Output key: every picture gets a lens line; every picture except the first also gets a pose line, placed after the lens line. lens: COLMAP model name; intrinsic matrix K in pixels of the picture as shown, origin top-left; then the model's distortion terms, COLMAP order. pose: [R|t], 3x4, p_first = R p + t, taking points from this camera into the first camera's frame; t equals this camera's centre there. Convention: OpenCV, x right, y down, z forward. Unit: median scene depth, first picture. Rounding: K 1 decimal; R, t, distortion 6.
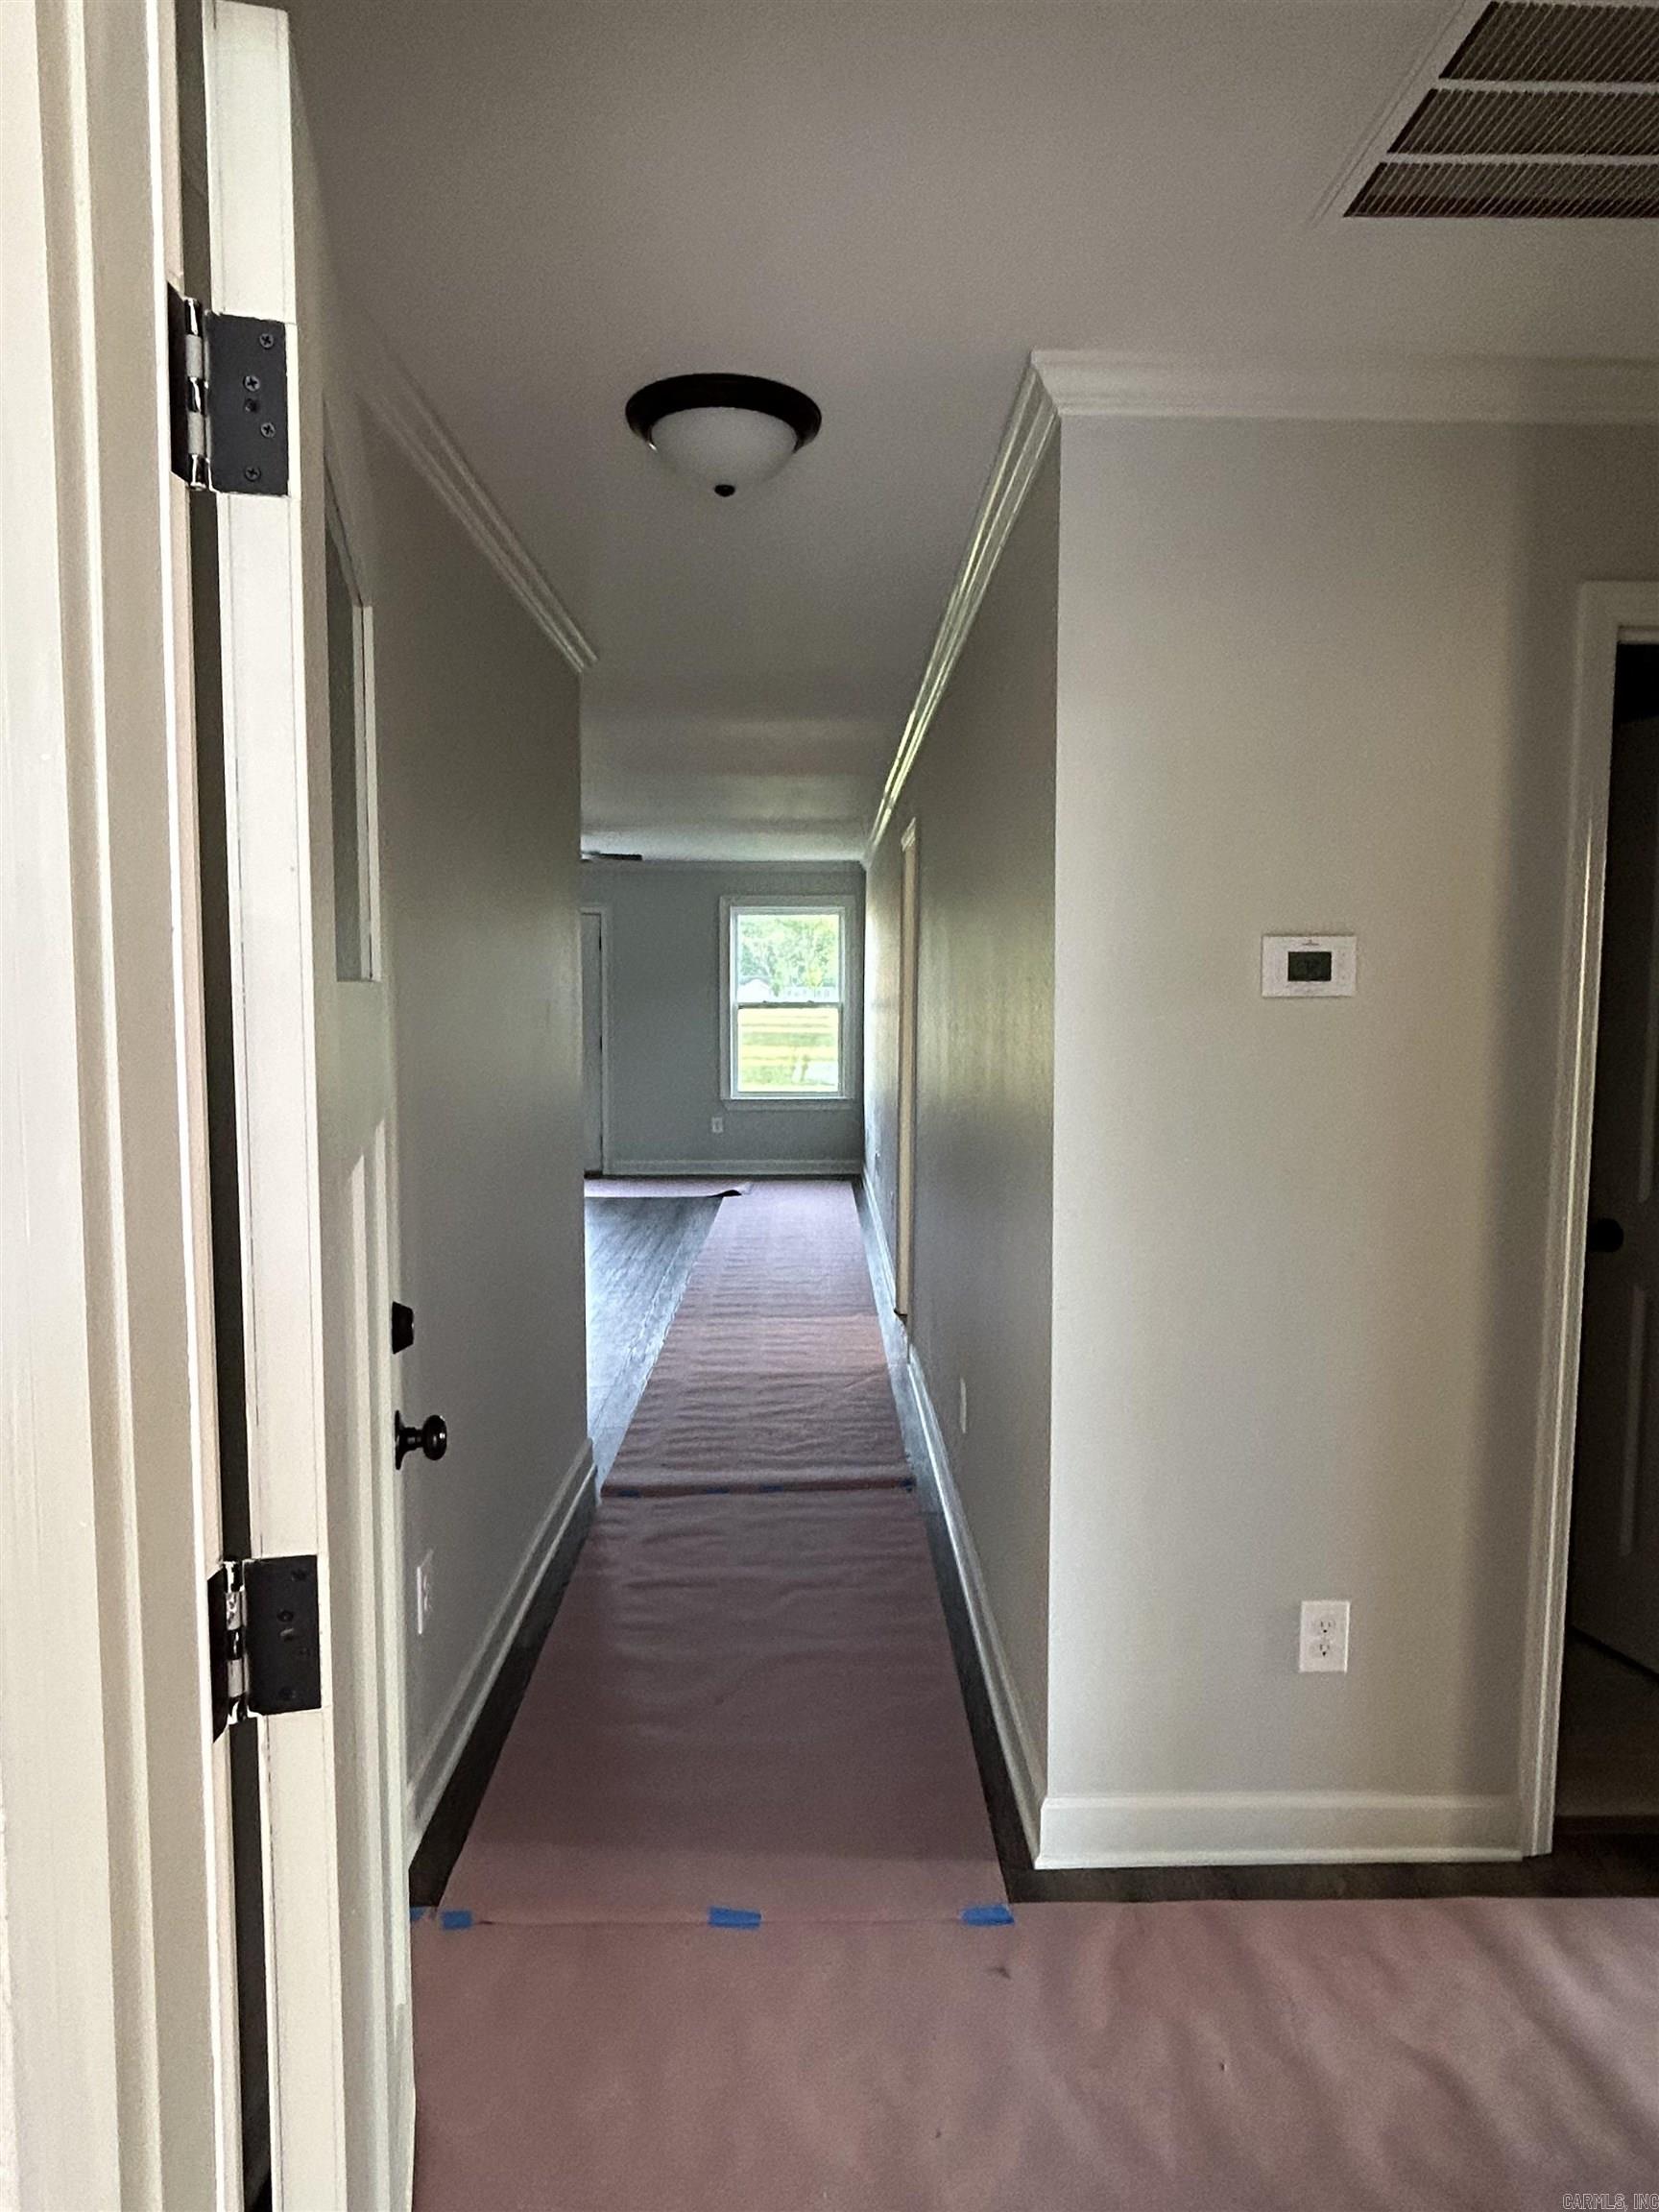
lens RADIAL K [[1358.3, 0, 831.5], [0, 1358.3, 1104.2], [0, 0, 1]] dist [0.000597, -0.003069]
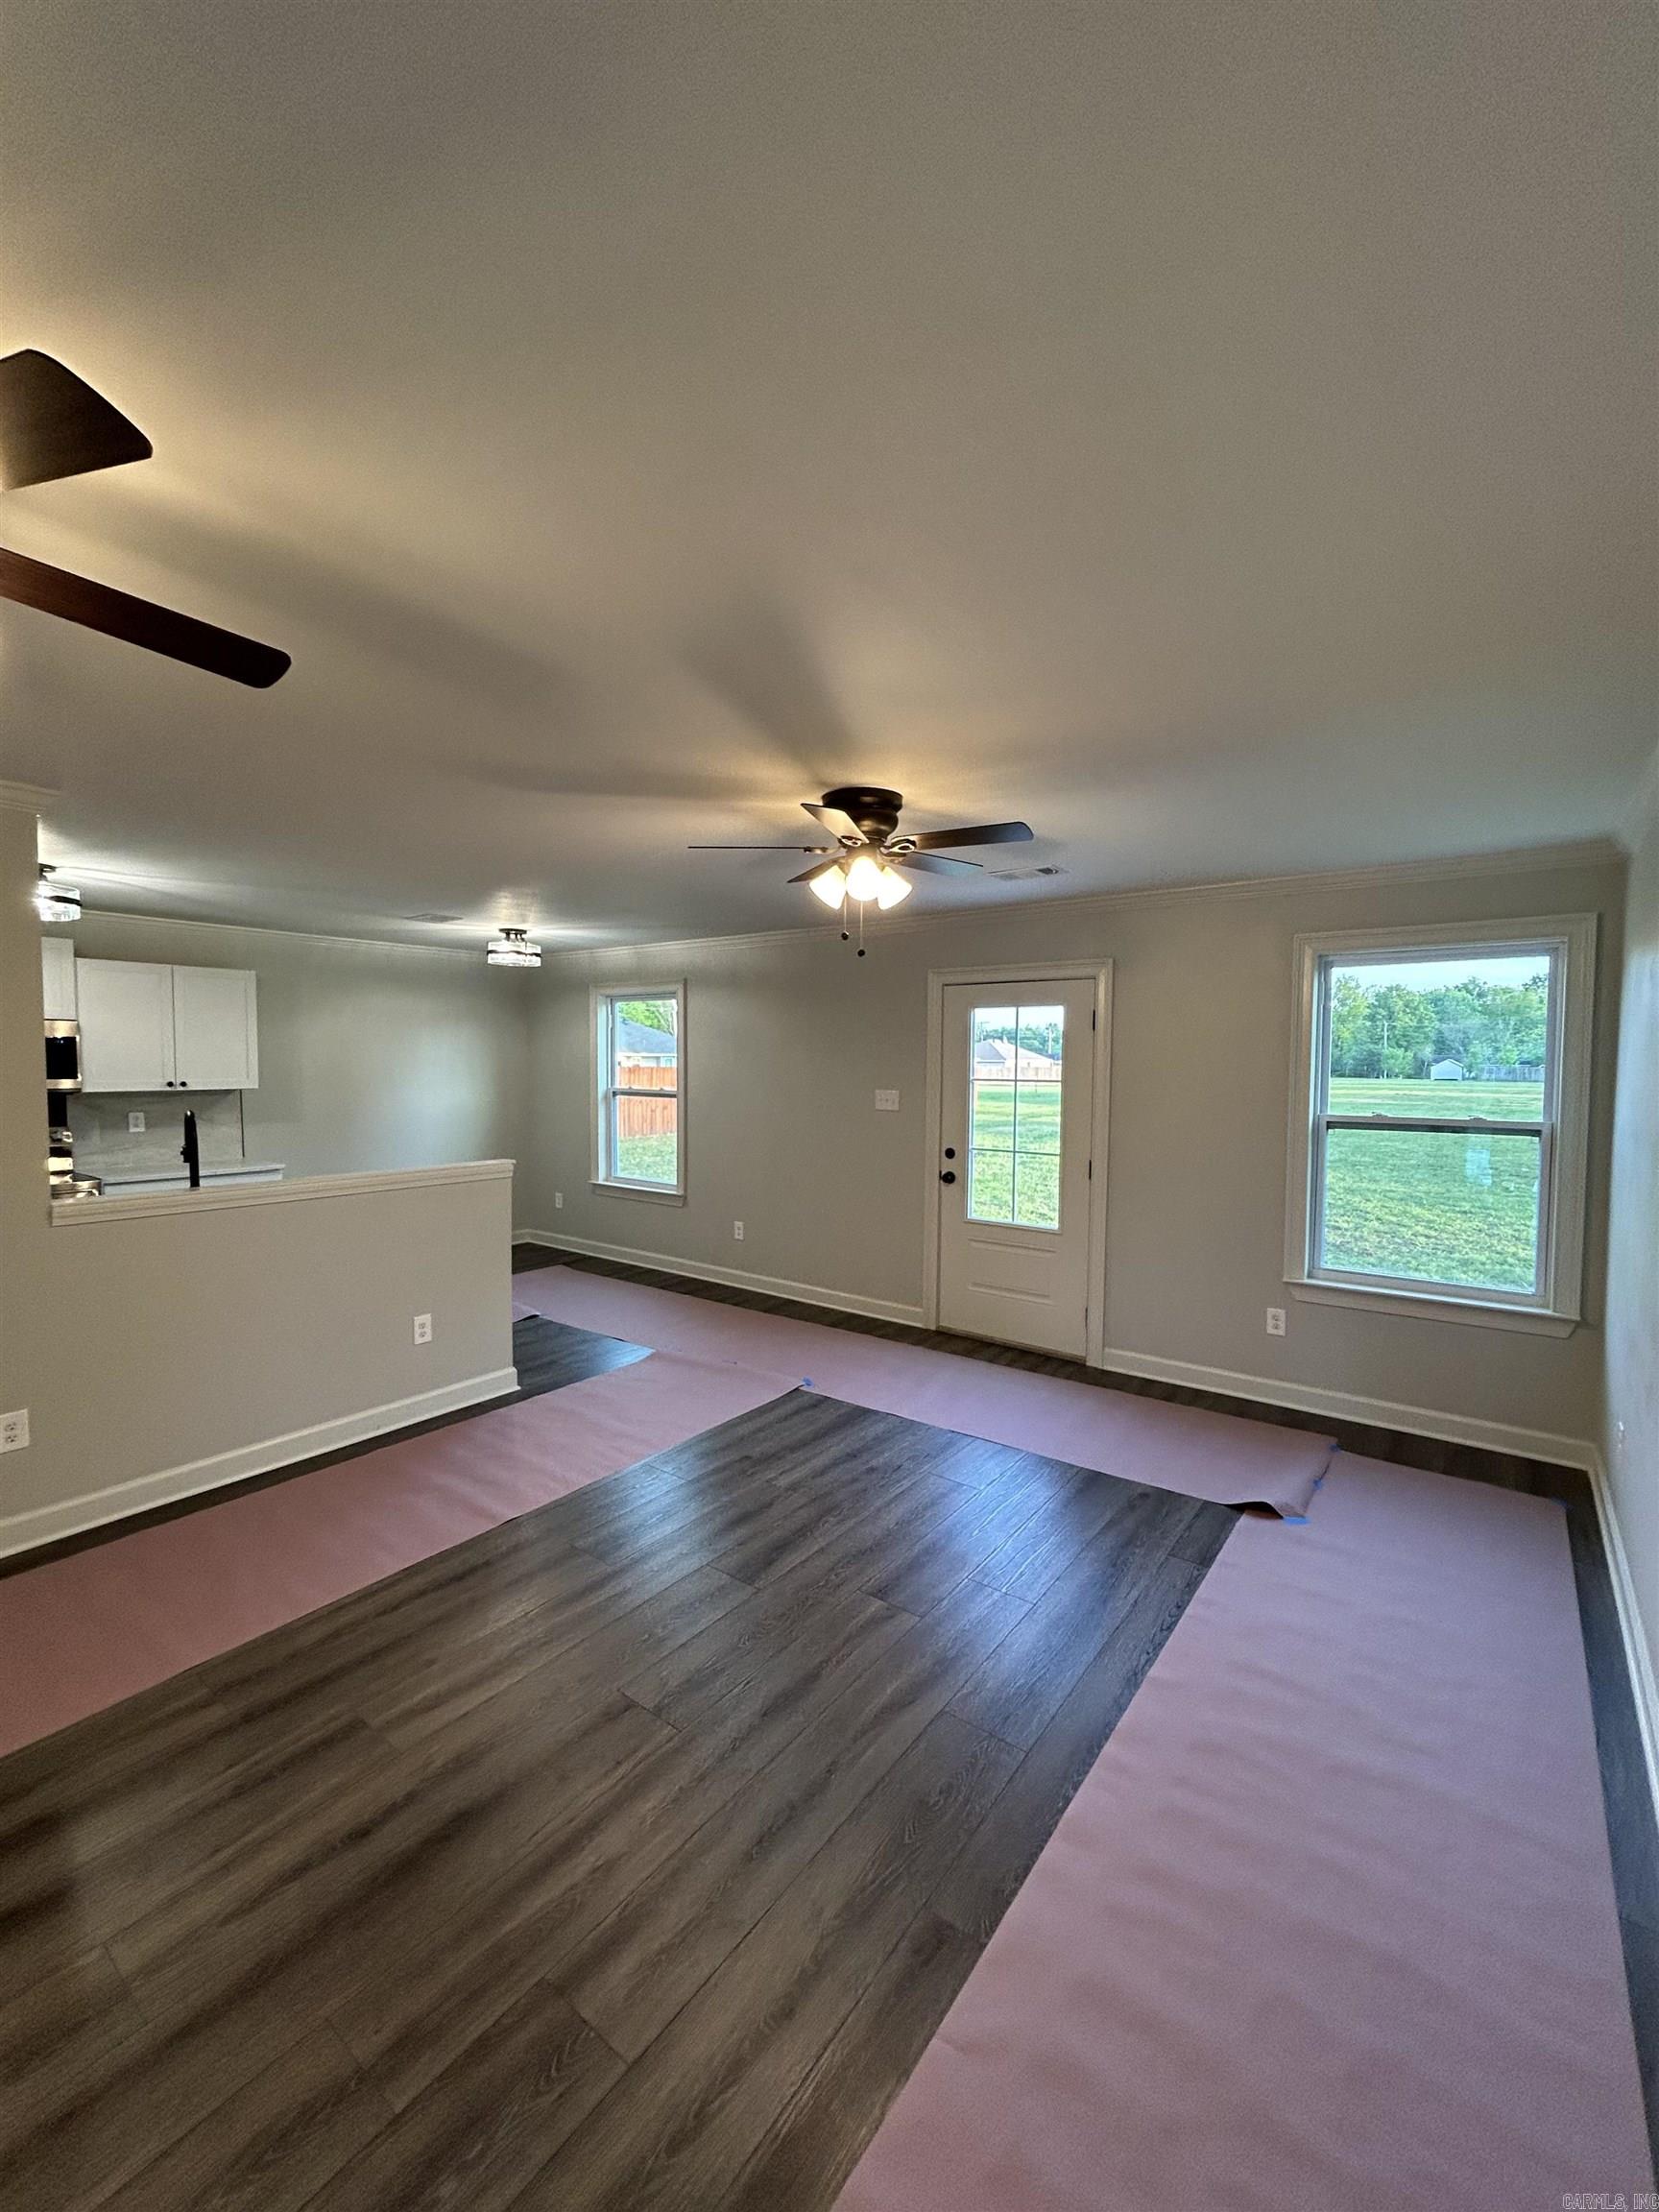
lens RADIAL K [[891.0, 0, 826.9], [0, 891.0, 1106.3], [0, 0, 1]] dist [-0.000013, 0.000066]
pose [[0.785835, 0.027921, -0.617806, 0.000048], [-0.051663, 0.998452, -0.020590, -0.060904], [0.616275, 0.048098, 0.786061, 0.564020]]
